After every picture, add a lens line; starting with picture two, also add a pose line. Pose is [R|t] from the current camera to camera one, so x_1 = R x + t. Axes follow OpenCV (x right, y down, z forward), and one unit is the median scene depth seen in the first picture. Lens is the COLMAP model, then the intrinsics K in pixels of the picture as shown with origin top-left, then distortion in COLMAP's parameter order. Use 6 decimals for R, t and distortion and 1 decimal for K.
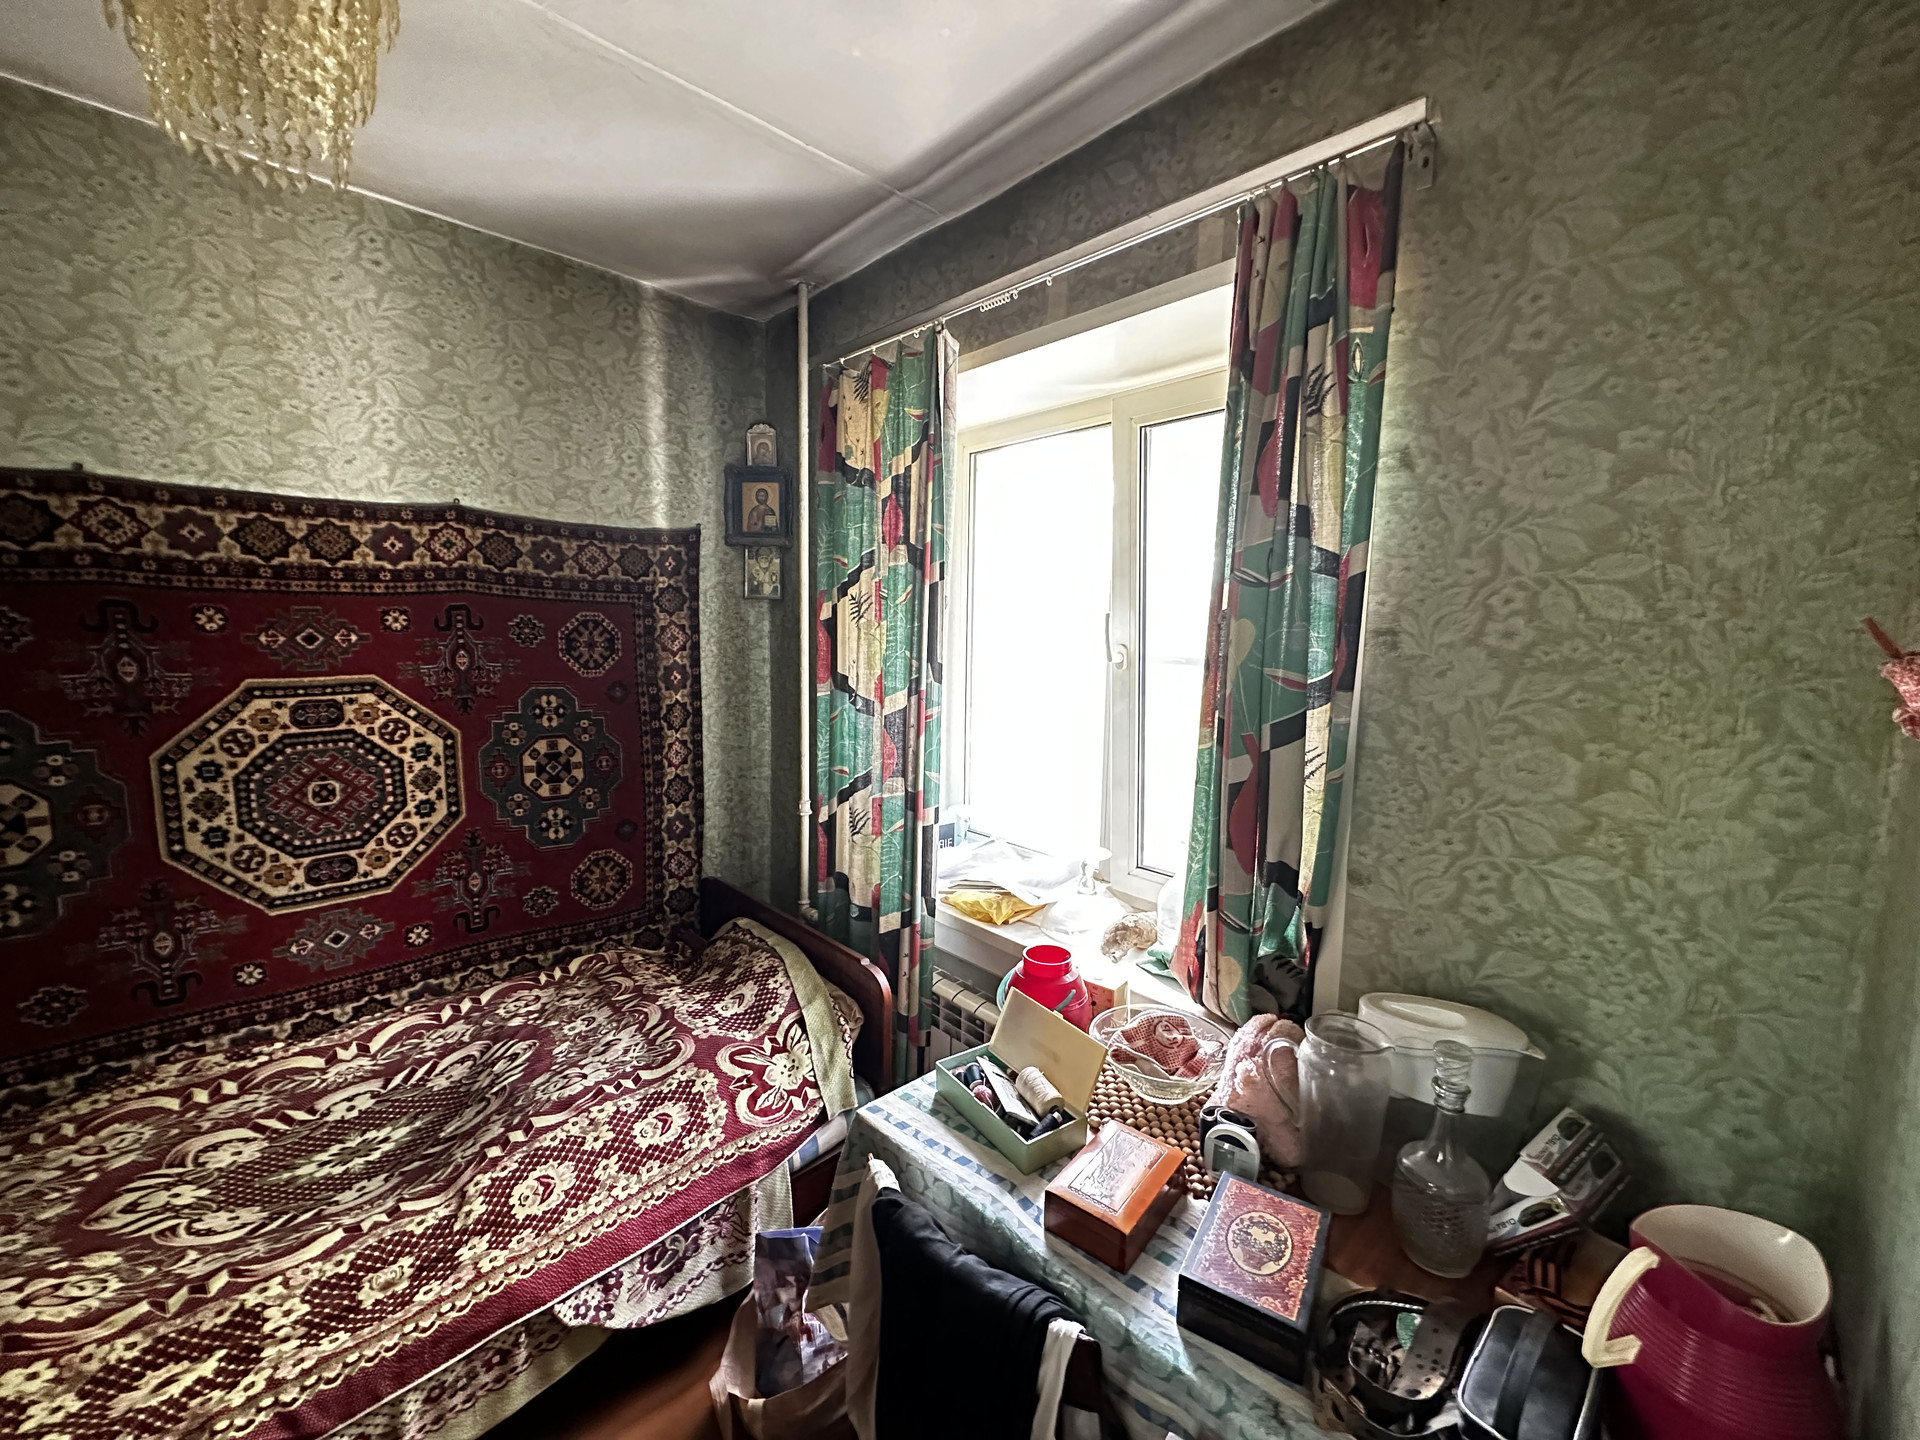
lens RADIAL K [[762.5, 0, 958.9], [0, 762.5, 717.2], [0, 0, 1]] dist [-0.000859, 0.000130]
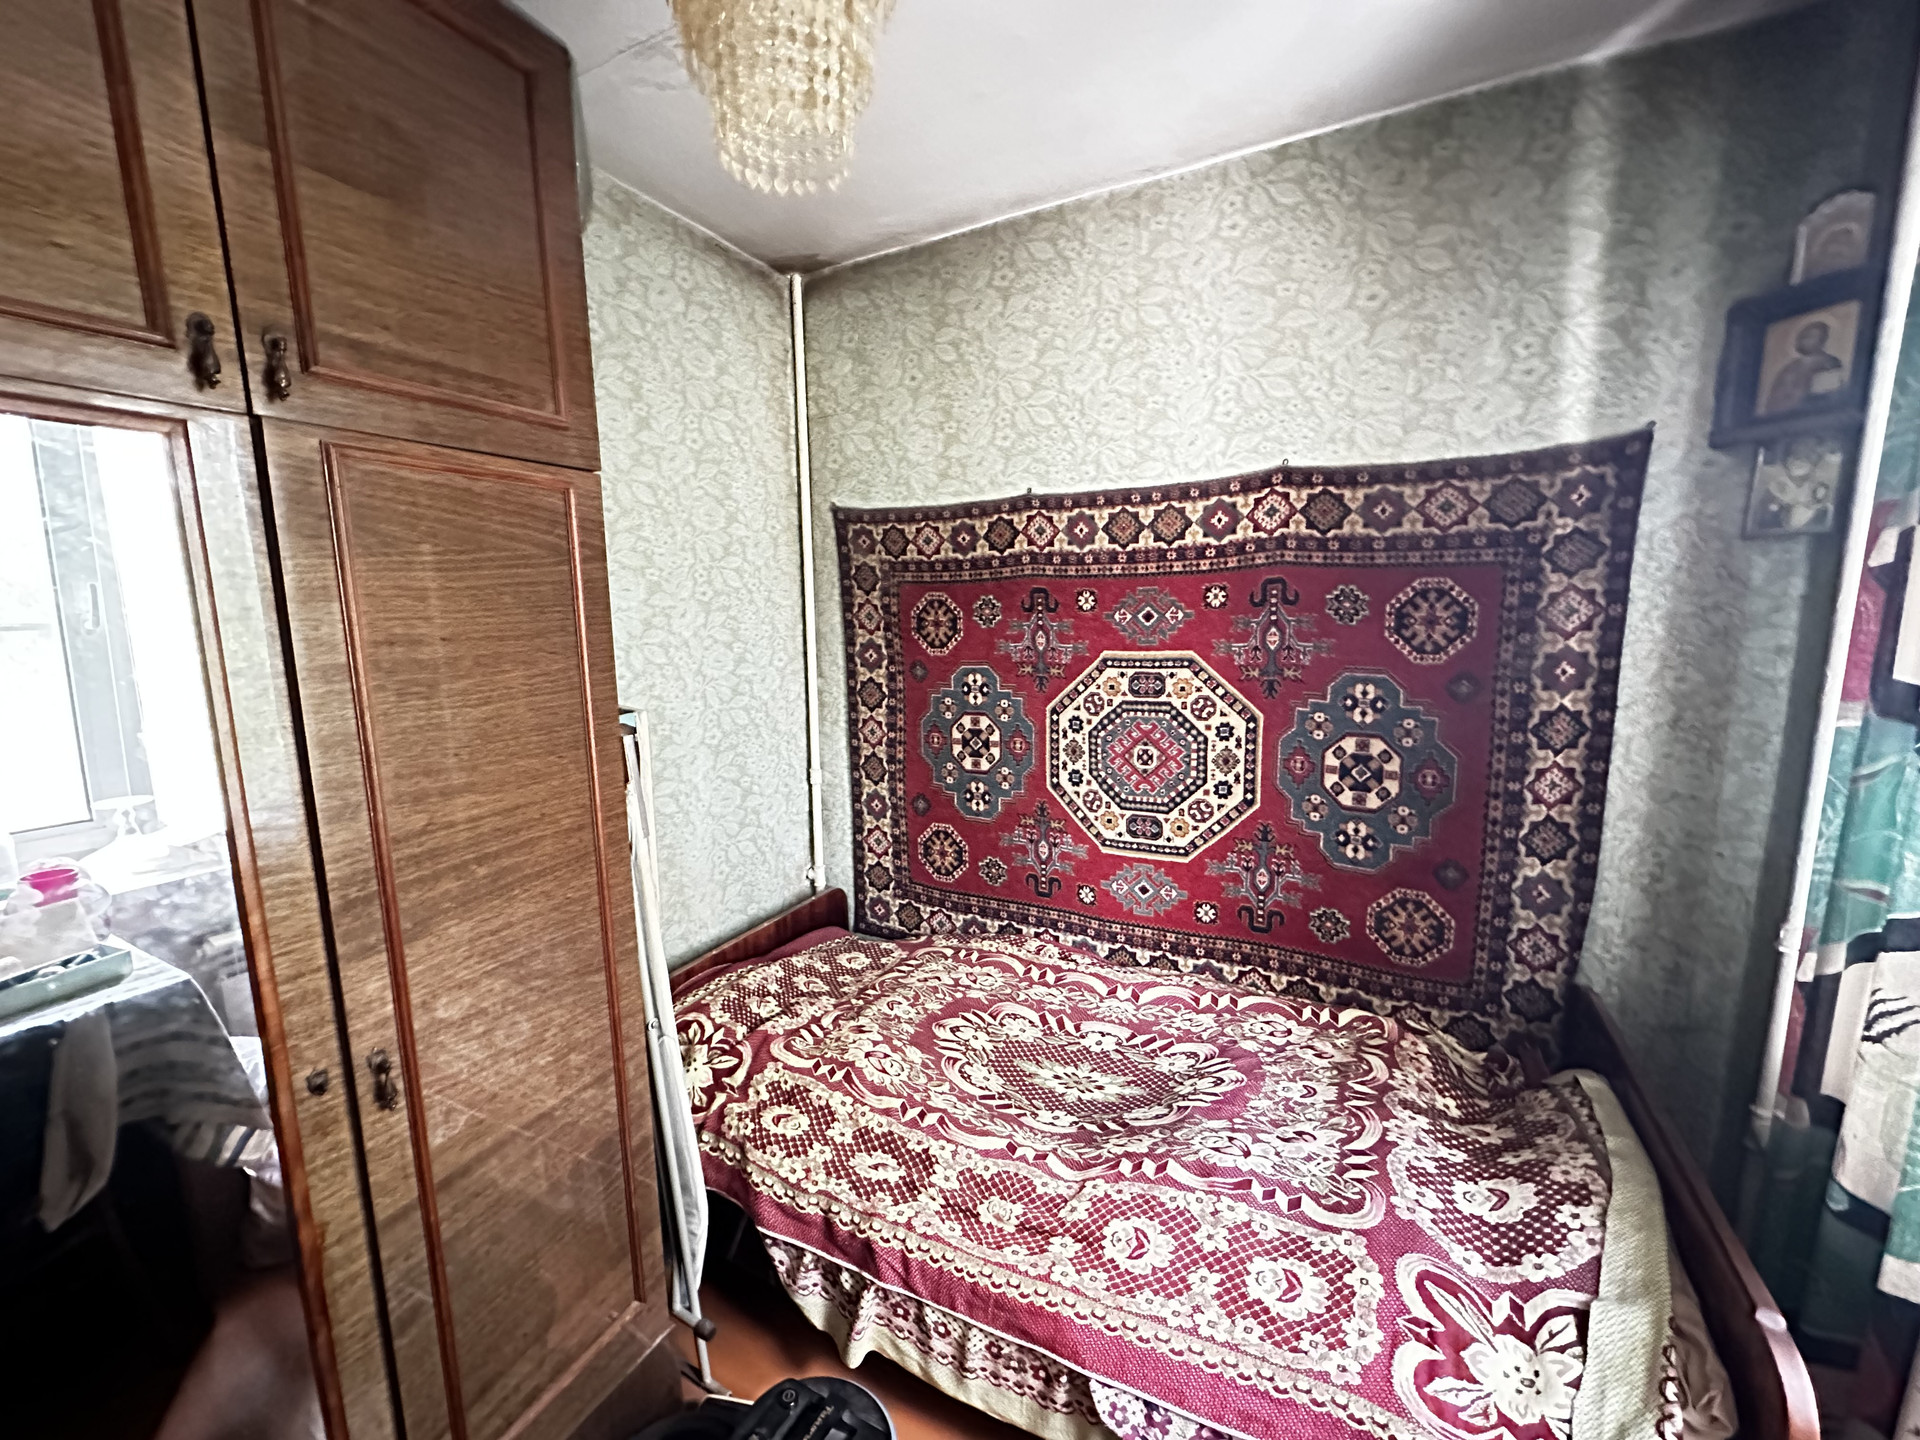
lens RADIAL K [[762.5, 0, 961.6], [0, 762.5, 720.3], [0, 0, 1]] dist [-0.000859, 0.000130]
pose [[0.315598, 0.117918, -0.941538, 0.111319], [-0.091674, 0.991396, 0.093433, -0.031034], [0.944454, 0.056828, 0.323693, 0.385103]]
